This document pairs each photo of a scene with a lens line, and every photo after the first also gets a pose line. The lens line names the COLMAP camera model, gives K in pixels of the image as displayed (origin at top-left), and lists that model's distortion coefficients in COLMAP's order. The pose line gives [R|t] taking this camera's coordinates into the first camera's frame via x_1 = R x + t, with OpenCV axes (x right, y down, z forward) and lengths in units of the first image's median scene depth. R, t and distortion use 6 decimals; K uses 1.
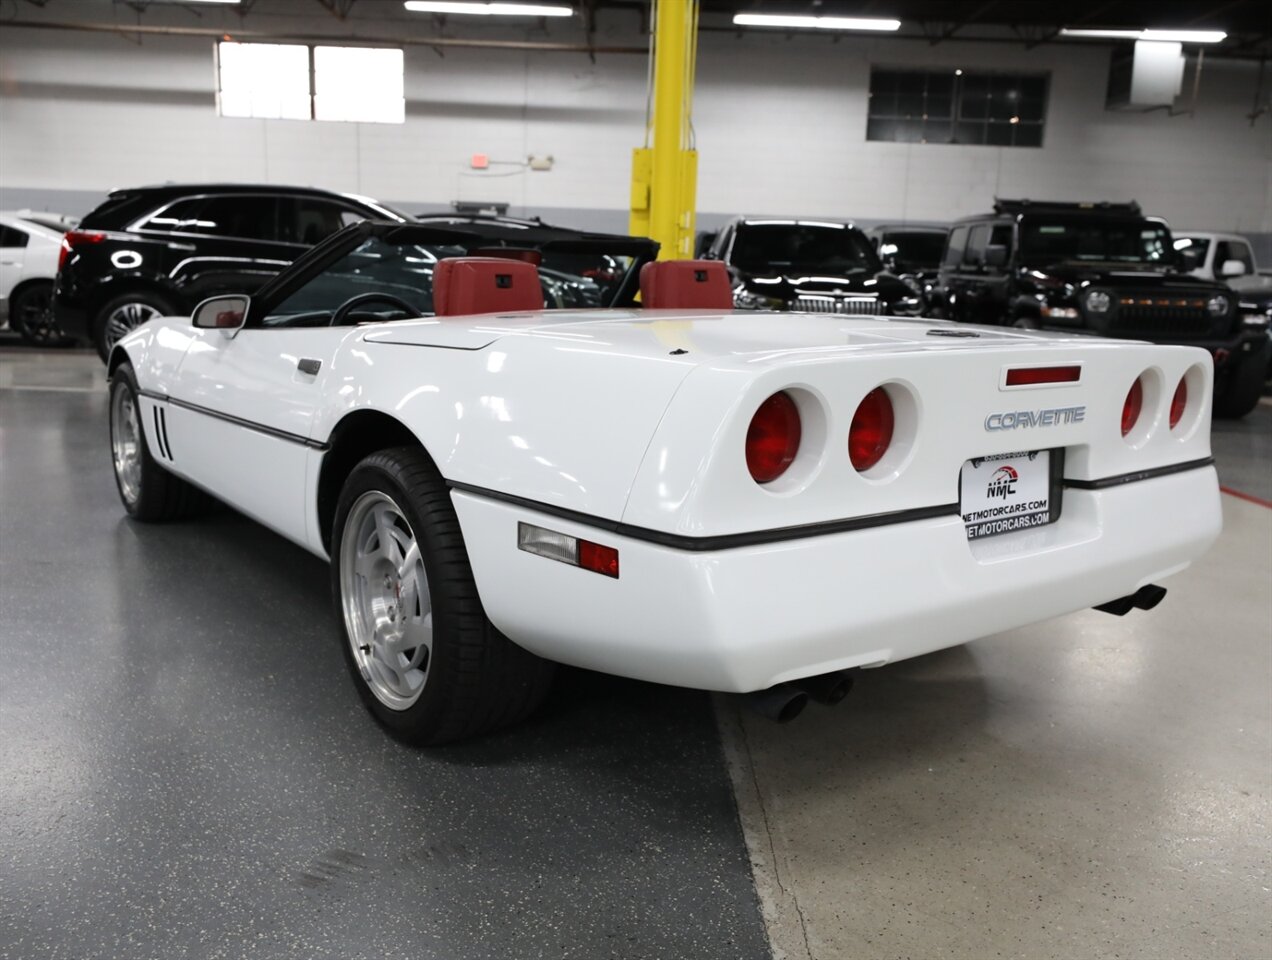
lens RADIAL K [[1130.1, 0, 650.3], [0, 1130.1, 476.2], [0, 0, 1]] dist [0.009750, 0.007882]
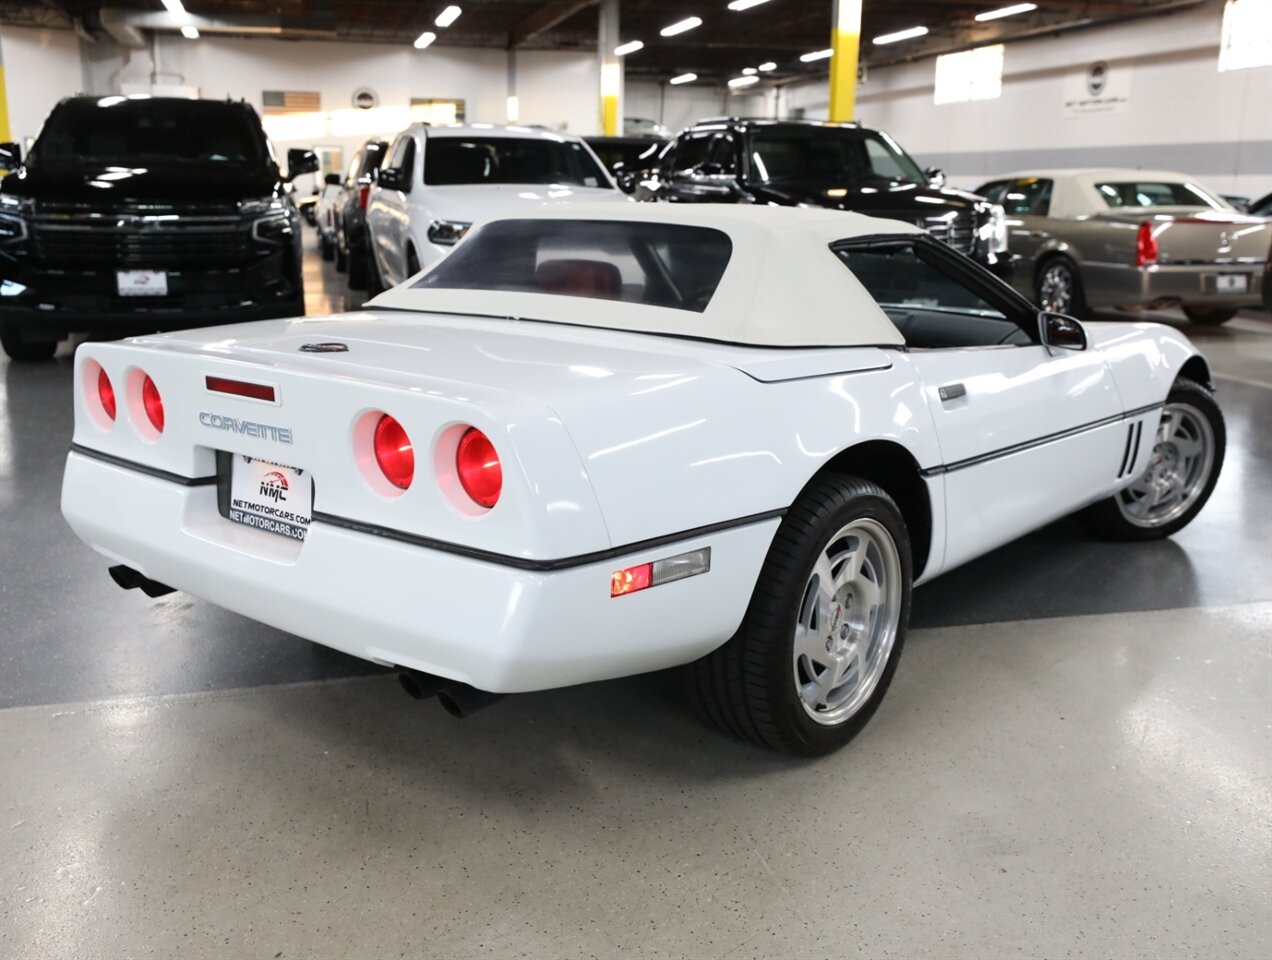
lens RADIAL K [[1357.4, 0, 636.0], [0, 1357.4, 480.0], [0, 0, 1]] dist [0.035274, 0.033425]
pose [[0.191177, 0.186954, -0.963587, 1.559968], [-0.178501, 0.971946, 0.153161, -0.249835], [0.965188, 0.142720, 0.219185, 1.001169]]
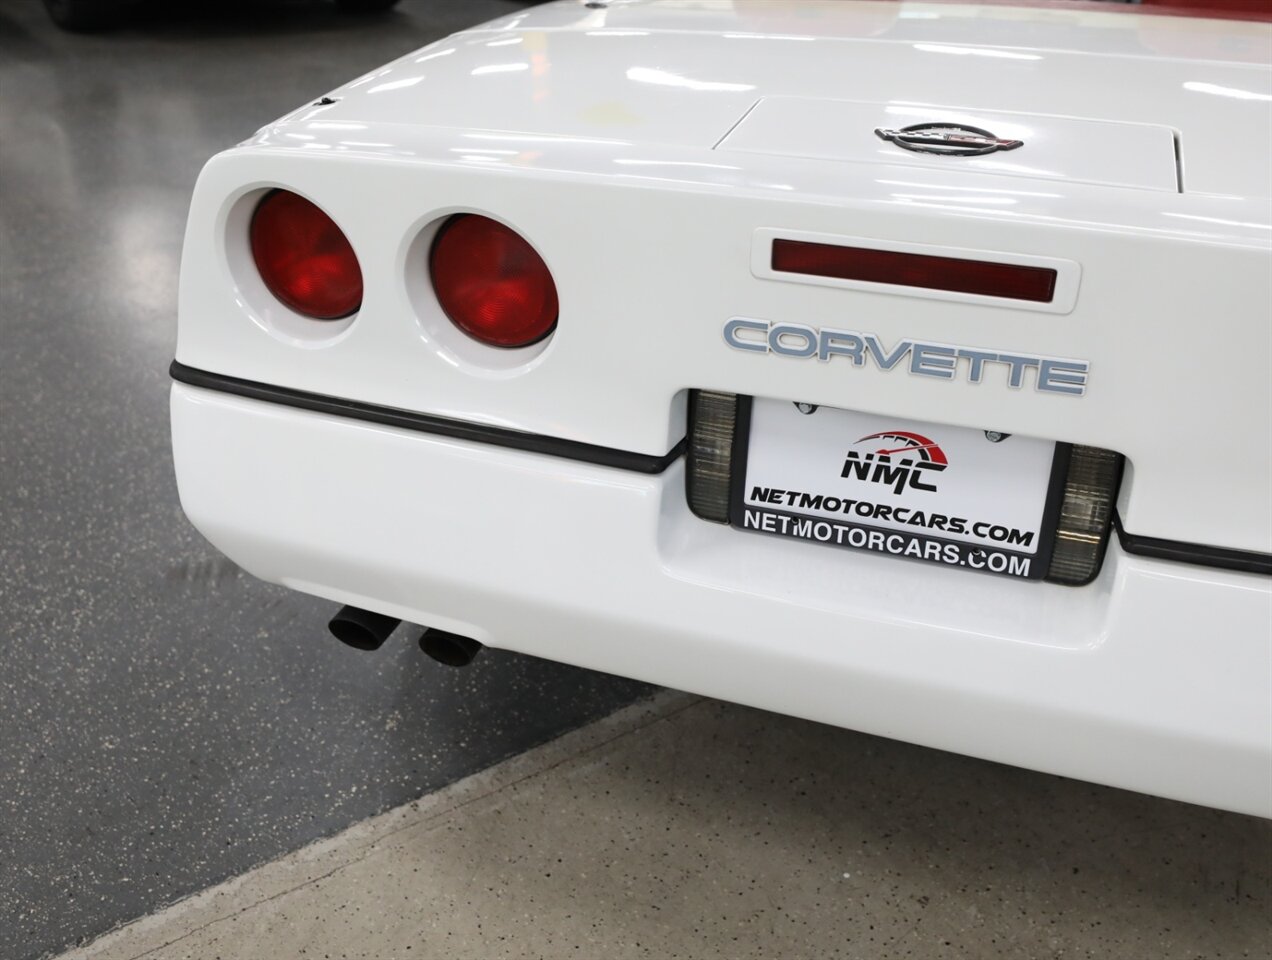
lens RADIAL K [[1351.0, 0, 615.0], [0, 1351.0, 485.3], [0, 0, 1]] dist [0.033079, 0.014032]
pose [[0.534345, 0.371208, -0.759394, 0.671737], [-0.147139, 0.925541, 0.348891, -0.166863], [0.832361, -0.074692, 0.549177, 0.543076]]
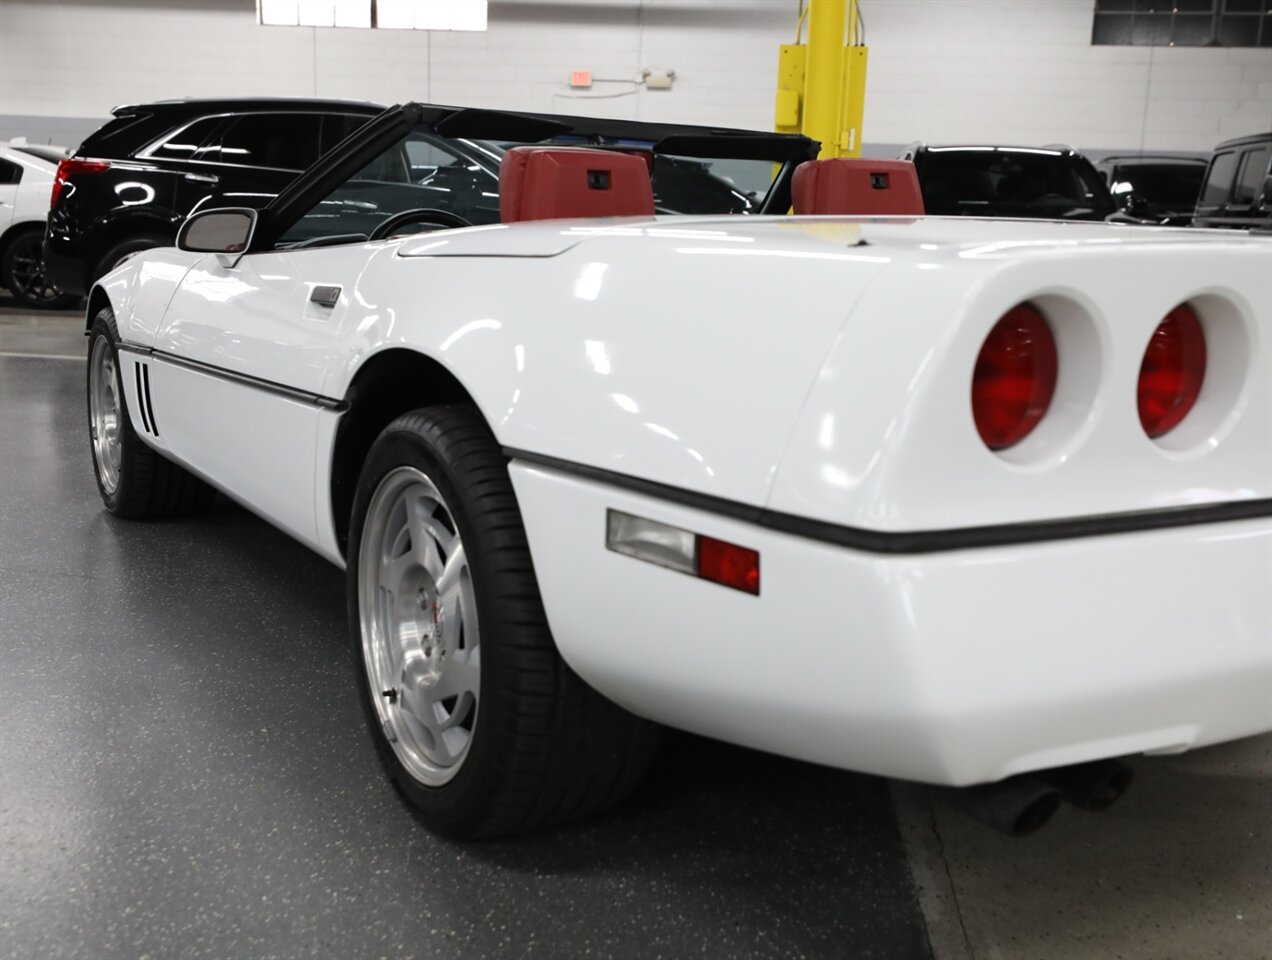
lens RADIAL K [[1420.6, 0, 636.0], [0, 1420.6, 480.0], [0, 0, 1]] dist [0.052463, 0.008609]
pose [[0.994002, 0.019156, -0.107669, -0.009704], [-0.019977, 0.999779, -0.006547, 0.024751], [0.107520, 0.008658, 0.994165, 0.153728]]
